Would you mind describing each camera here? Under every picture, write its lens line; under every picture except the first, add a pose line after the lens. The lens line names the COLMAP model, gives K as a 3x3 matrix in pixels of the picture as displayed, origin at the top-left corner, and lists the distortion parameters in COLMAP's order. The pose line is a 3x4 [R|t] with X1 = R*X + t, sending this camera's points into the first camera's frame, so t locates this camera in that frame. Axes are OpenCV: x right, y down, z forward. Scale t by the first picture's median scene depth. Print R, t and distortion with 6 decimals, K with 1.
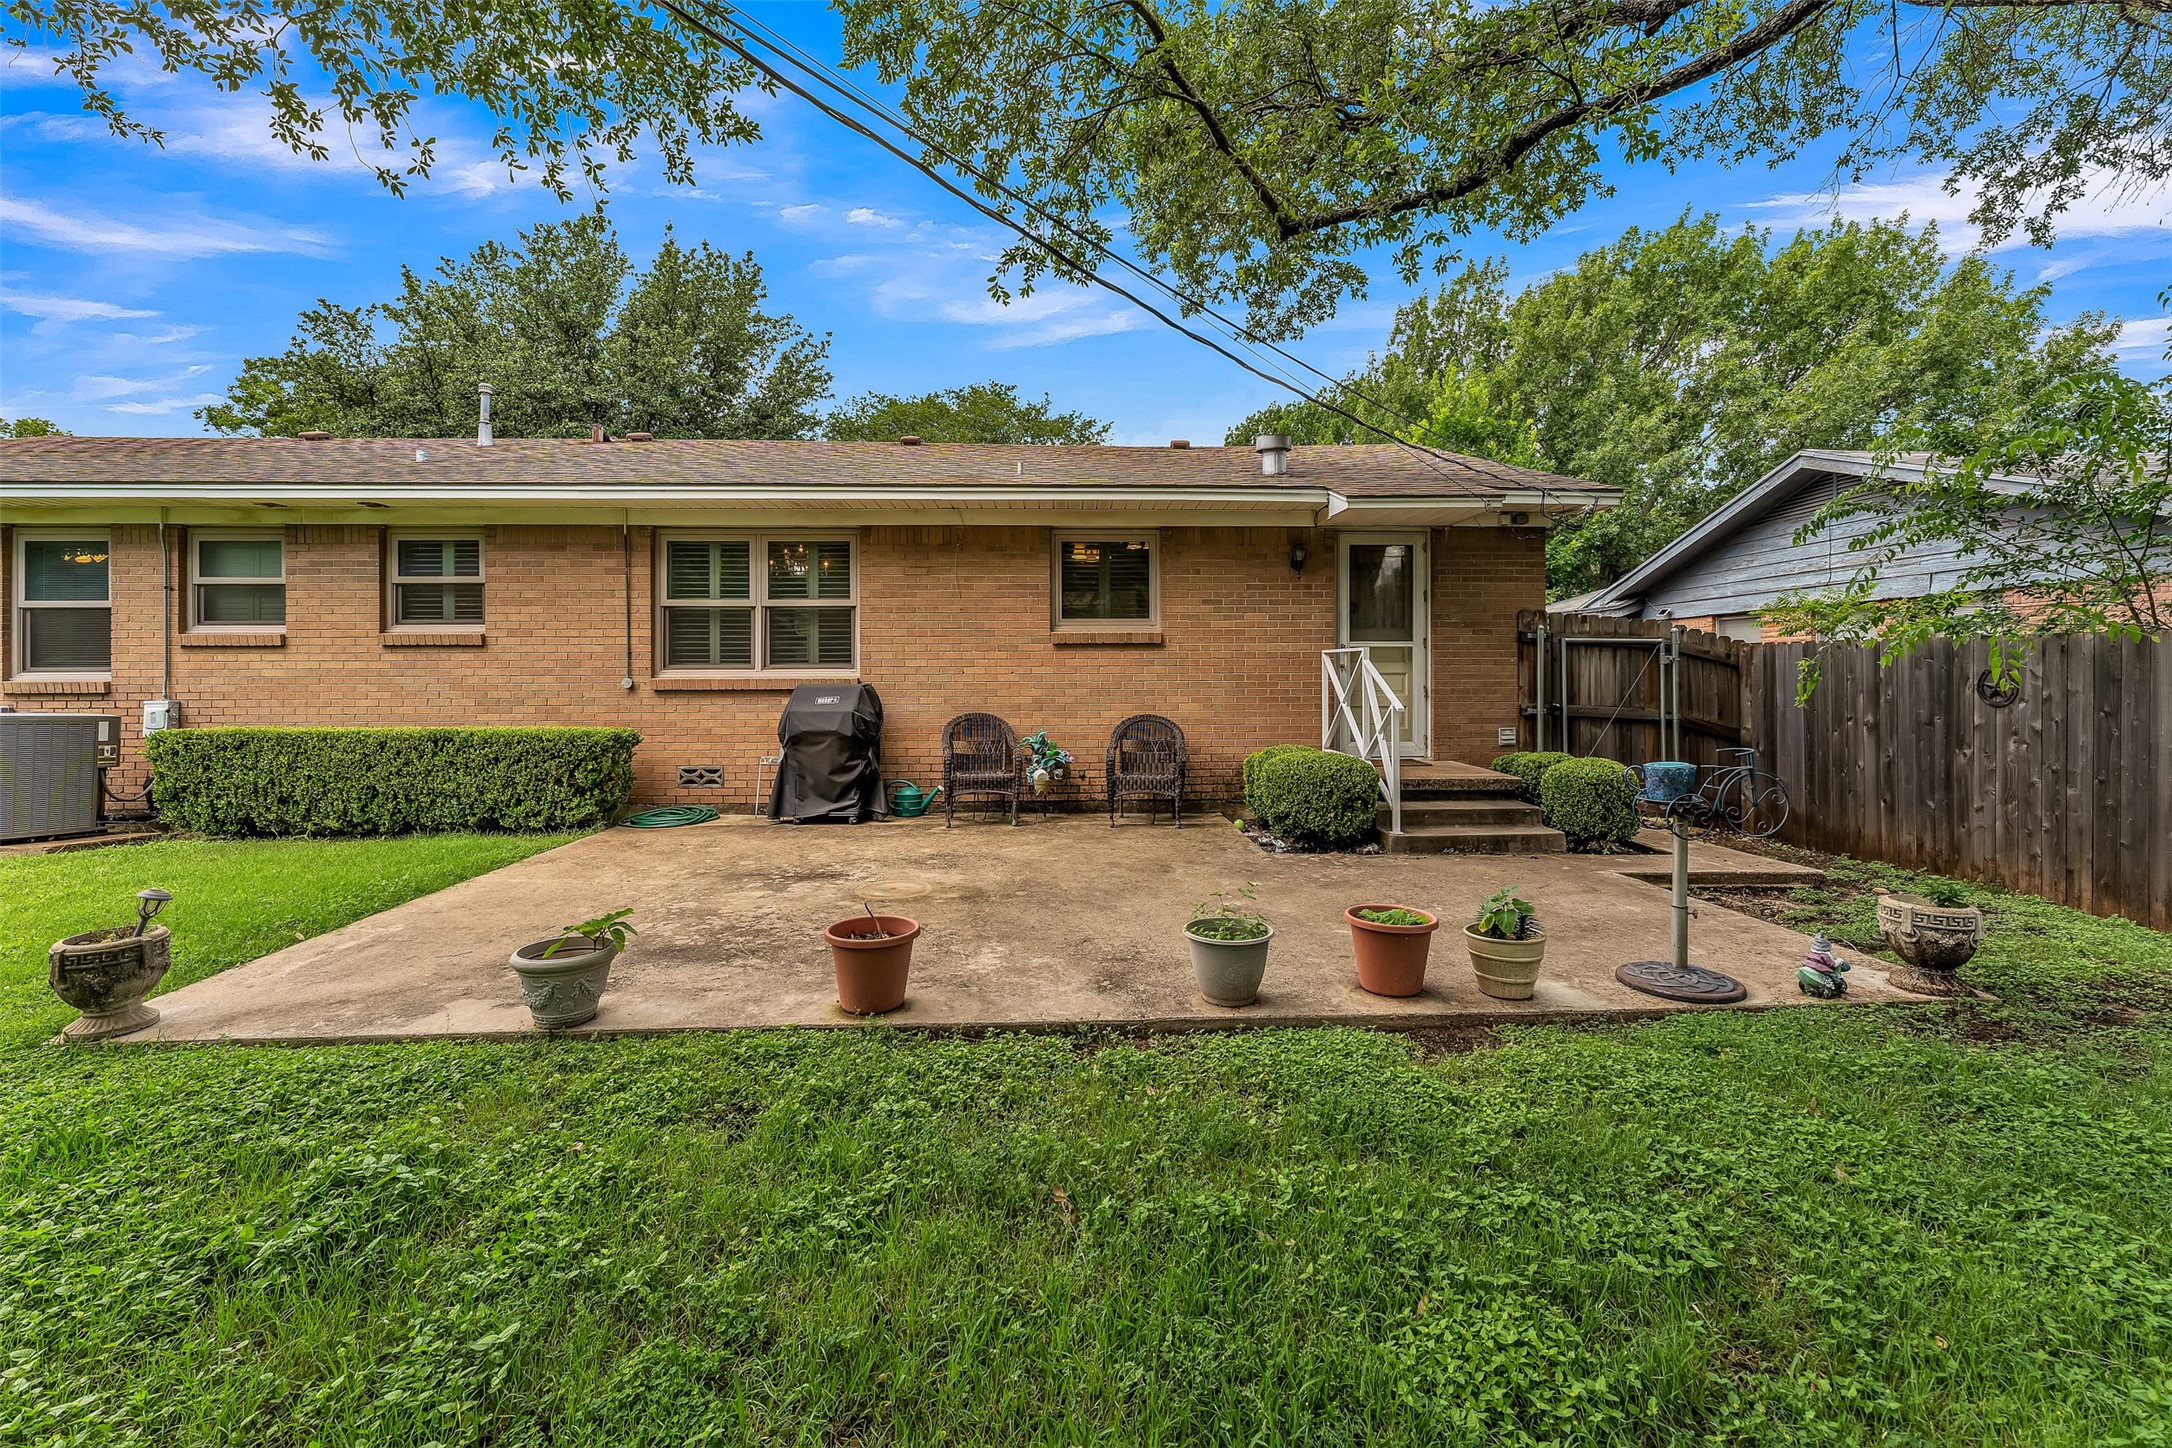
lens RADIAL K [[876.0, 0, 1071.4], [0, 876.0, 668.1], [0, 0, 1]] dist [-0.003338, -0.000032]
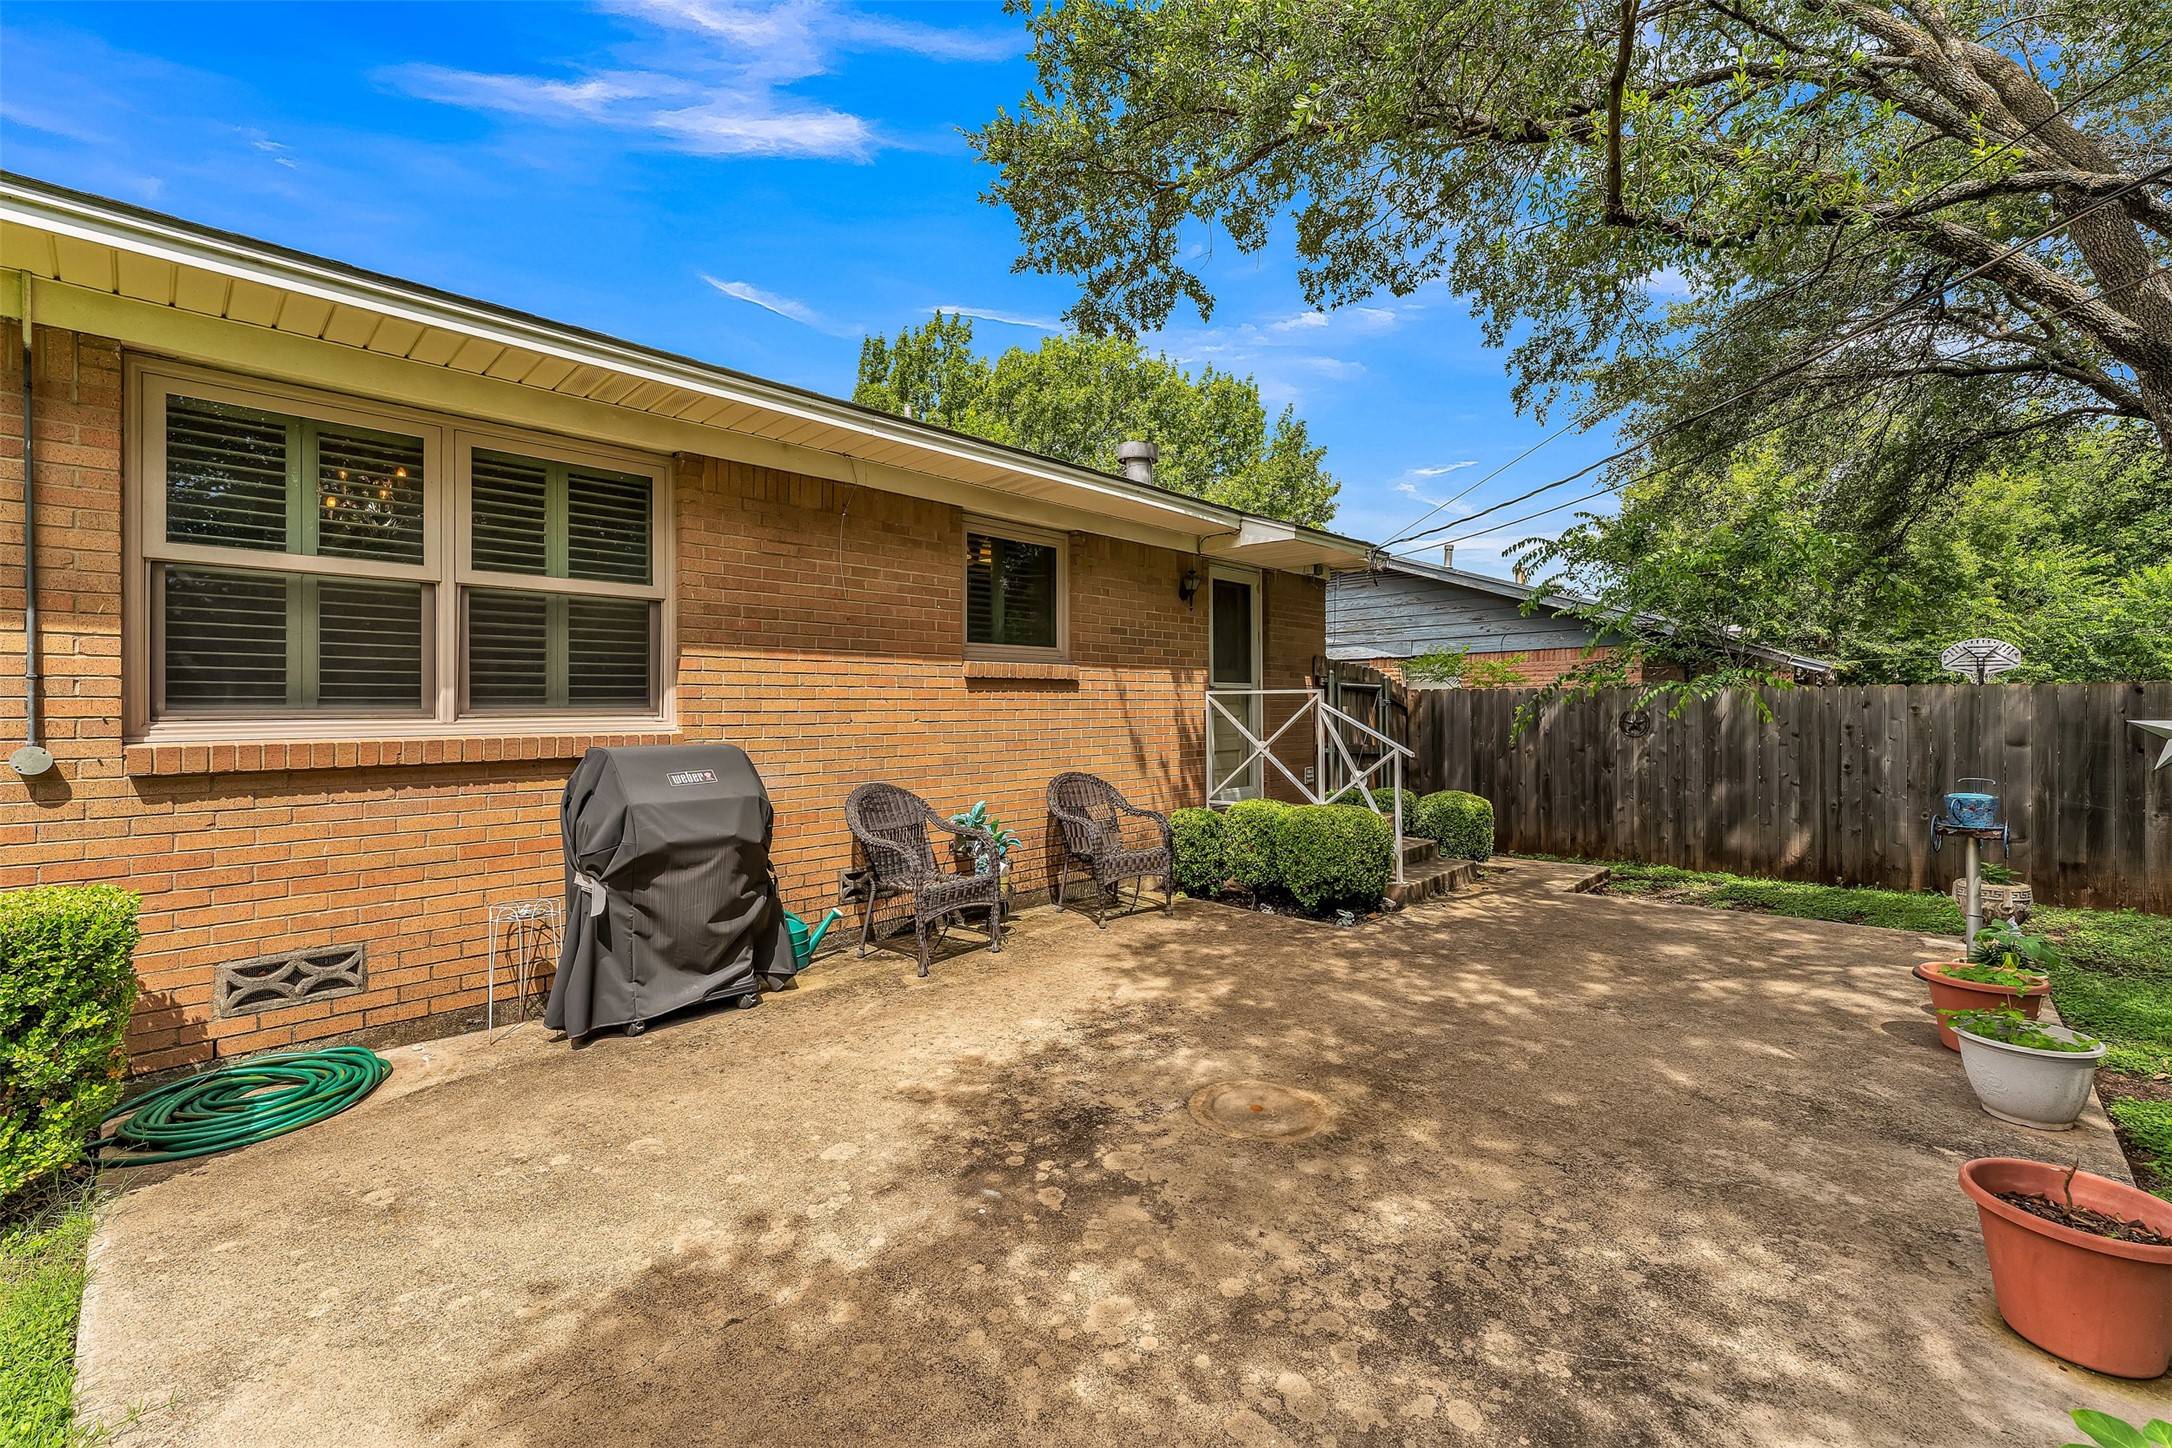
lens RADIAL K [[876.0, 0, 1090.1], [0, 876.0, 707.2], [0, 0, 1]] dist [-0.003338, -0.000032]
pose [[0.720829, -0.000555, 0.693112, -0.440928], [0.001939, 0.999997, -0.001216, -0.003593], [-0.693110, 0.002220, 0.720829, 0.440057]]
